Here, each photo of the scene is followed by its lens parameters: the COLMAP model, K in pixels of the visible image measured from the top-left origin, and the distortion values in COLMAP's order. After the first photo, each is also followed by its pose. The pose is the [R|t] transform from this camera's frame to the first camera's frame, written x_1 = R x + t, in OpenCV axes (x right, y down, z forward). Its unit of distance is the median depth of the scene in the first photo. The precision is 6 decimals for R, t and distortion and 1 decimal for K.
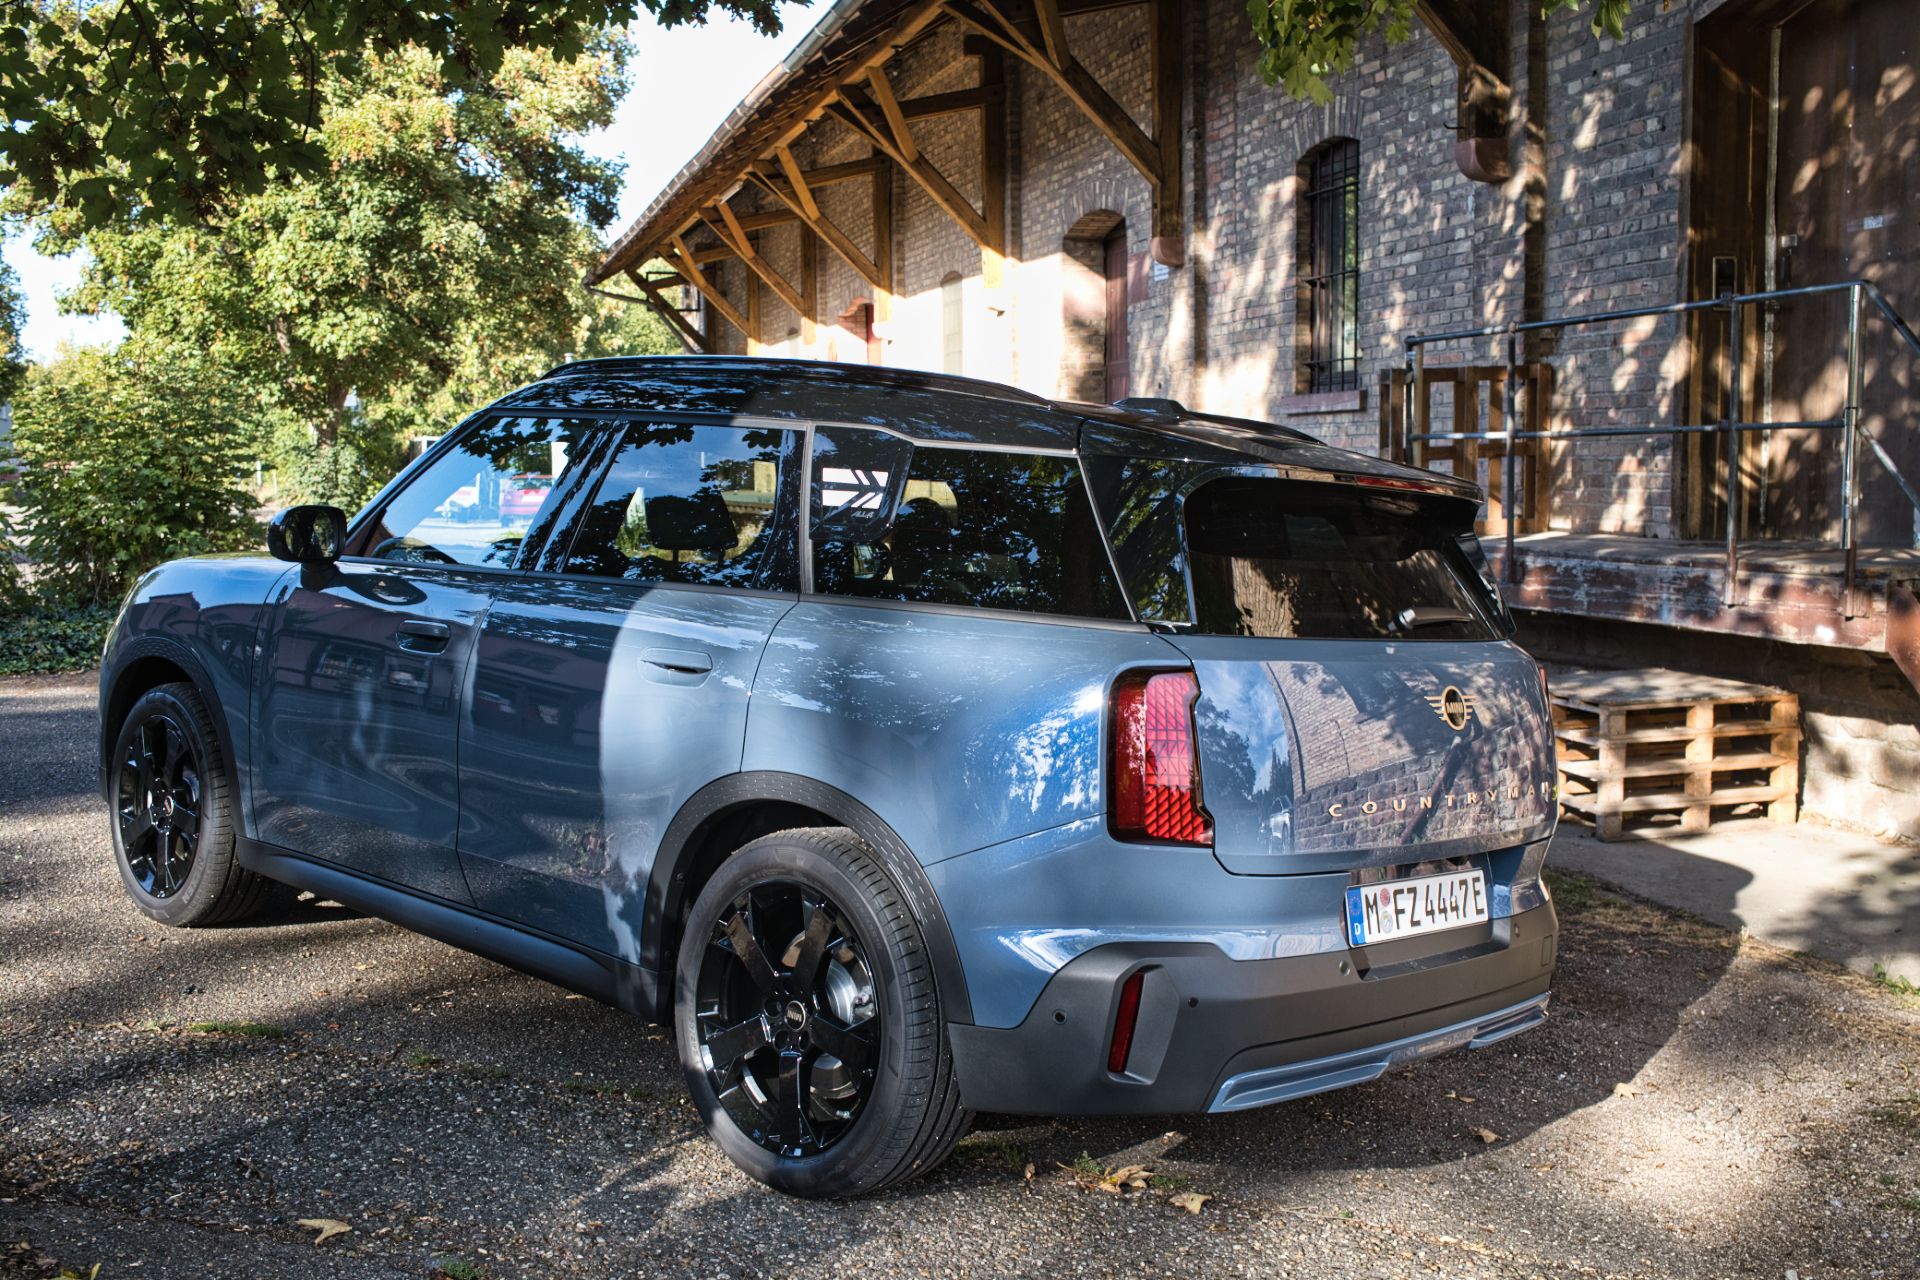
lens RADIAL K [[2084.8, 0, 960.0], [0, 2084.8, 640.0], [0, 0, 1]] dist [-0.008361, 0.209222]
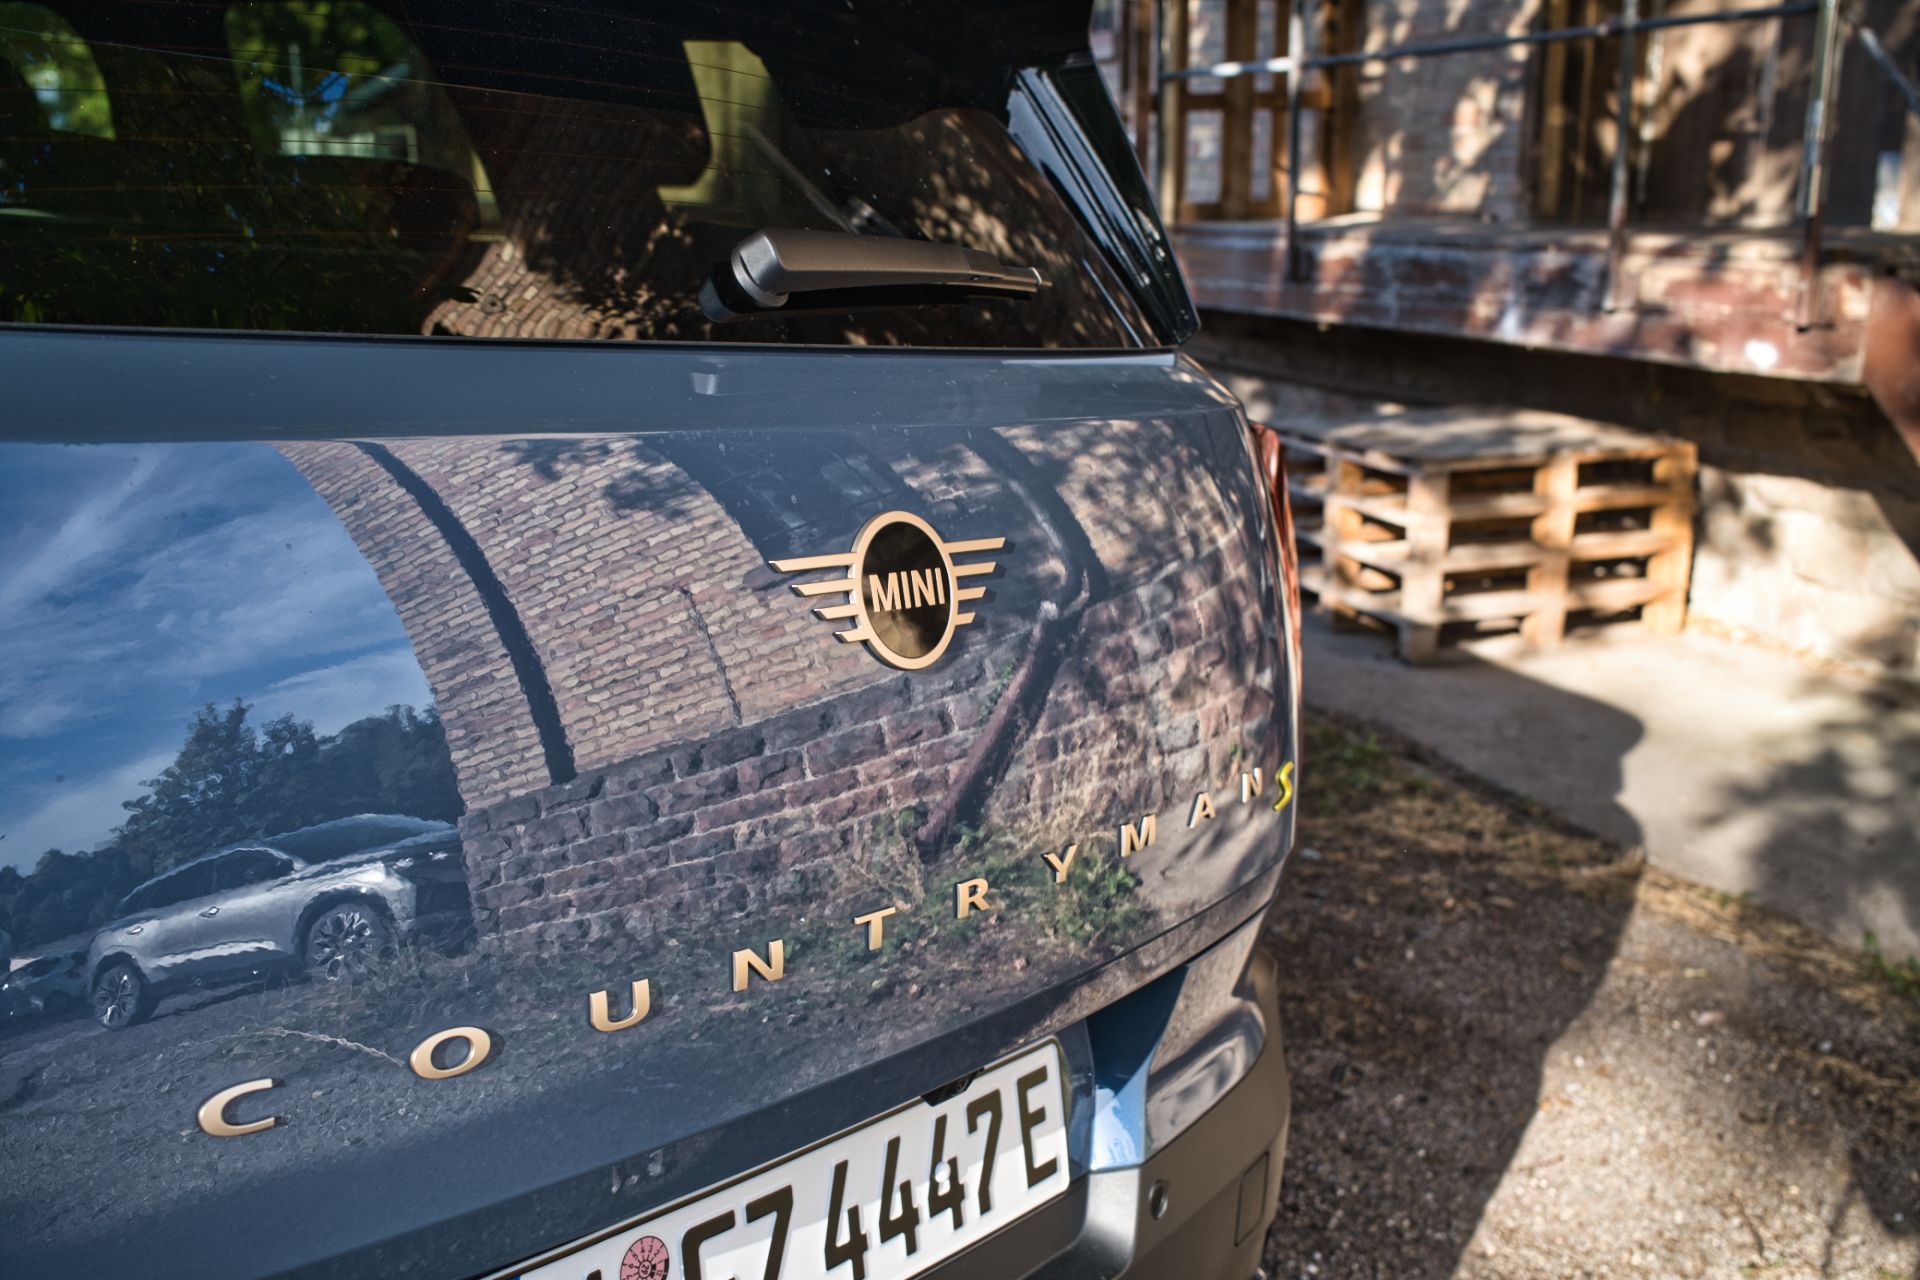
lens RADIAL K [[2084.8, 0, 960.0], [0, 2084.8, 640.0], [0, 0, 1]] dist [-0.008361, 0.209222]
pose [[0.996376, -0.008075, 0.084673, 0.126241], [-0.002947, 0.991608, 0.129245, 0.001674], [-0.085006, -0.129027, 0.987991, 0.413102]]
